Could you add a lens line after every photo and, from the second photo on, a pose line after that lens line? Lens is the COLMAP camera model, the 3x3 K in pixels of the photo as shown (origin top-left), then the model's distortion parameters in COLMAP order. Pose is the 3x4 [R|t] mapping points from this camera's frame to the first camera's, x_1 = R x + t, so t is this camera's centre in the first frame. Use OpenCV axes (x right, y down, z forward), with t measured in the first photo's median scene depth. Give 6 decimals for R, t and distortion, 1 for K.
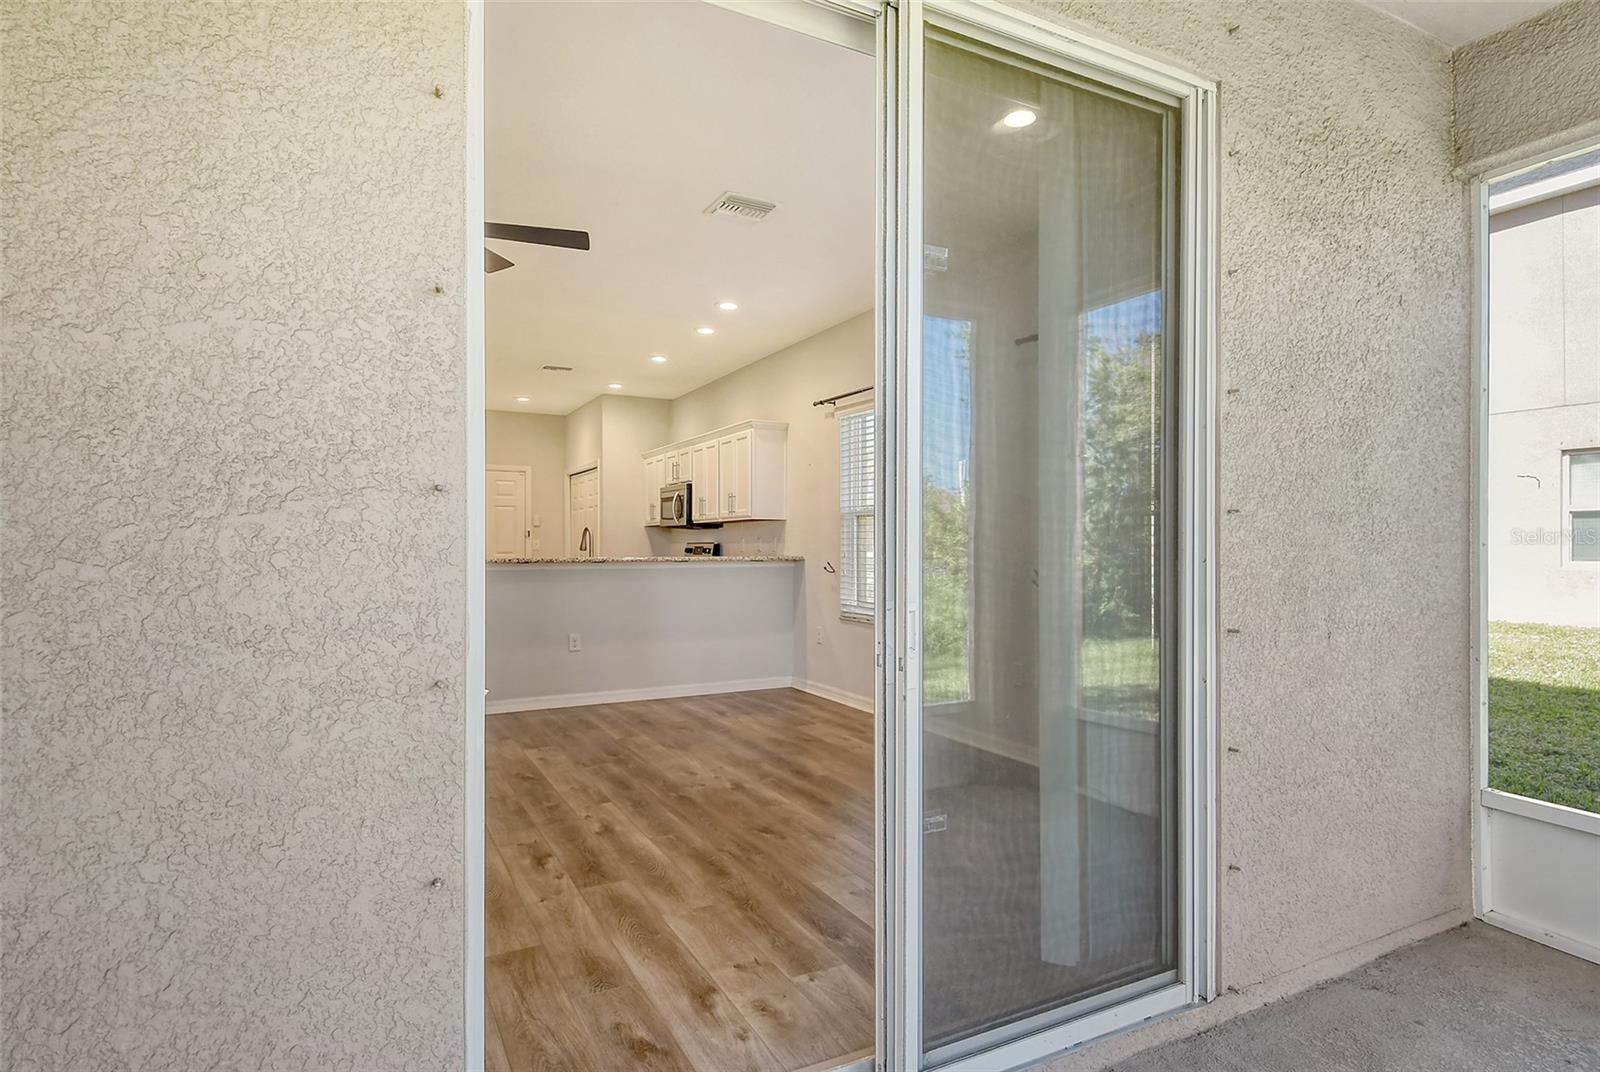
lens RADIAL K [[844.4, 0, 808.3], [0, 844.4, 564.5], [0, 0, 1]] dist [0.010464, -0.020134]
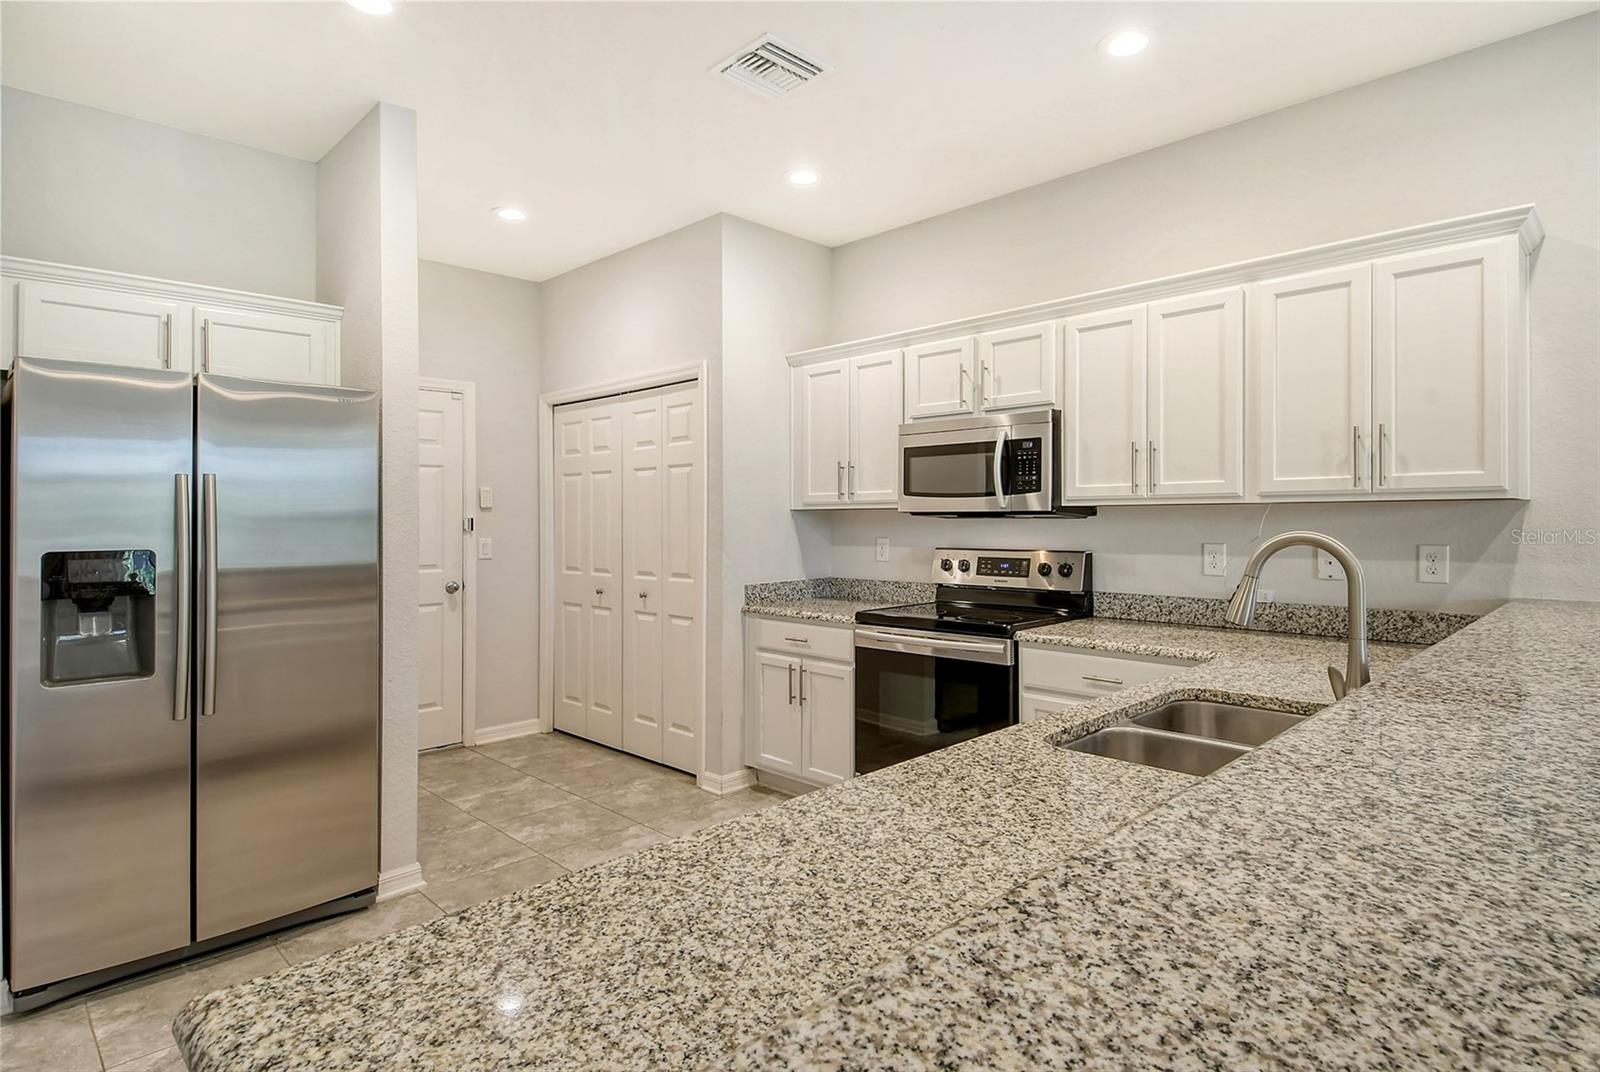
lens RADIAL K [[844.4, 0, 797.1], [0, 844.4, 534.3], [0, 0, 1]] dist [0.010464, -0.020134]
pose [[0.959446, -0.014267, 0.281533, -0.443806], [0.014445, 0.999895, 0.001444, -0.044306], [-0.281524, 0.002682, 0.959551, 0.756996]]
